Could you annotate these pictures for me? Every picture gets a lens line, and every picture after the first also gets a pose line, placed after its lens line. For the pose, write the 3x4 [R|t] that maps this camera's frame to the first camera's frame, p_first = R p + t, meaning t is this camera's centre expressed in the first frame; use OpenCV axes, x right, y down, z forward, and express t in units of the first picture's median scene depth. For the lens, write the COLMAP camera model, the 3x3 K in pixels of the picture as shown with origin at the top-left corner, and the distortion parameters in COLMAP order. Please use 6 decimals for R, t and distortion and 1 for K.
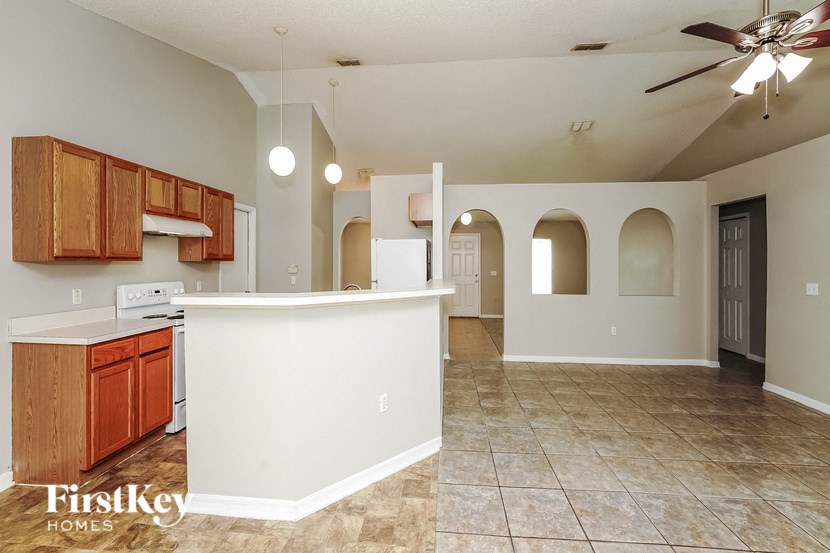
lens RADIAL K [[334.3, 0, 410.8], [0, 334.3, 268.8], [0, 0, 1]] dist [-0.017990, 0.003414]
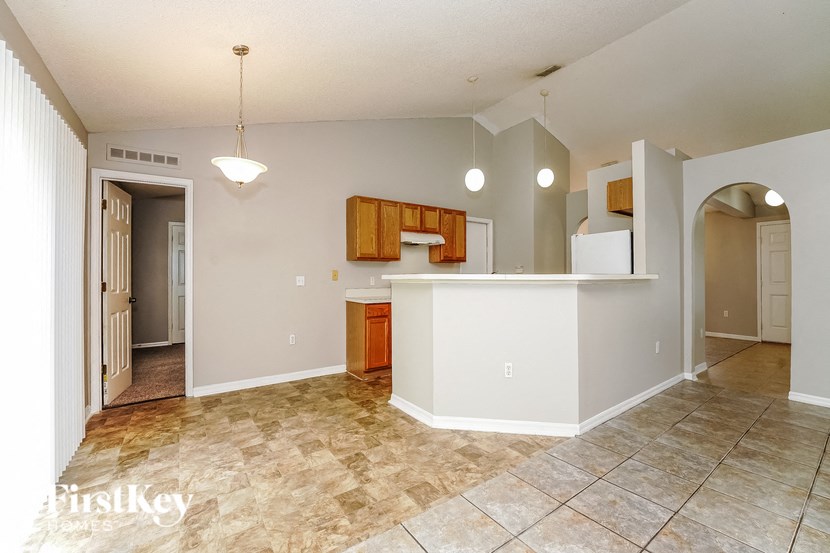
lens RADIAL K [[334.3, 0, 416.1], [0, 334.3, 284.3], [0, 0, 1]] dist [-0.017990, 0.003414]
pose [[0.654202, 0.016071, -0.756149, 0.463954], [-0.009979, 0.999871, 0.012618, 0.068227], [0.756254, -0.000709, 0.654278, -0.016296]]
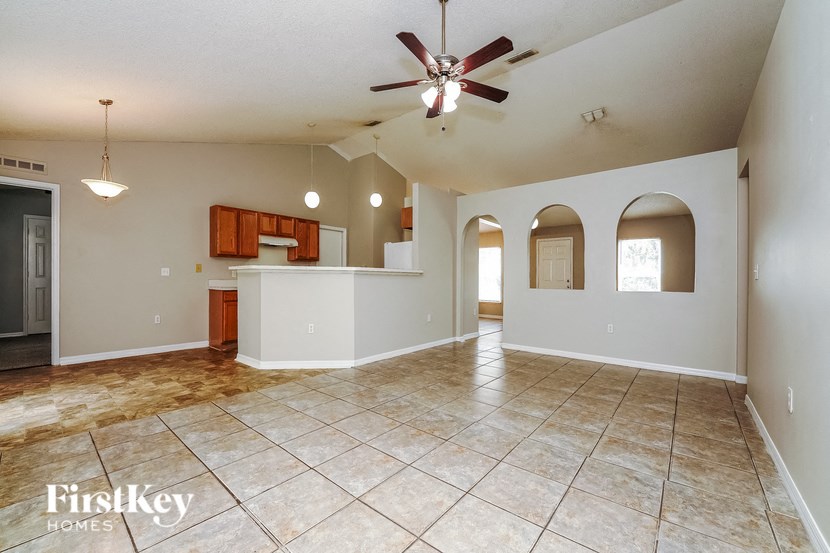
lens RADIAL K [[334.3, 0, 415.2], [0, 334.3, 290.3], [0, 0, 1]] dist [-0.017990, 0.003414]
pose [[0.825309, 0.024388, -0.564155, 1.113894], [-0.019167, 0.999701, 0.015176, 0.121276], [0.564356, -0.001711, 0.825529, -0.148969]]
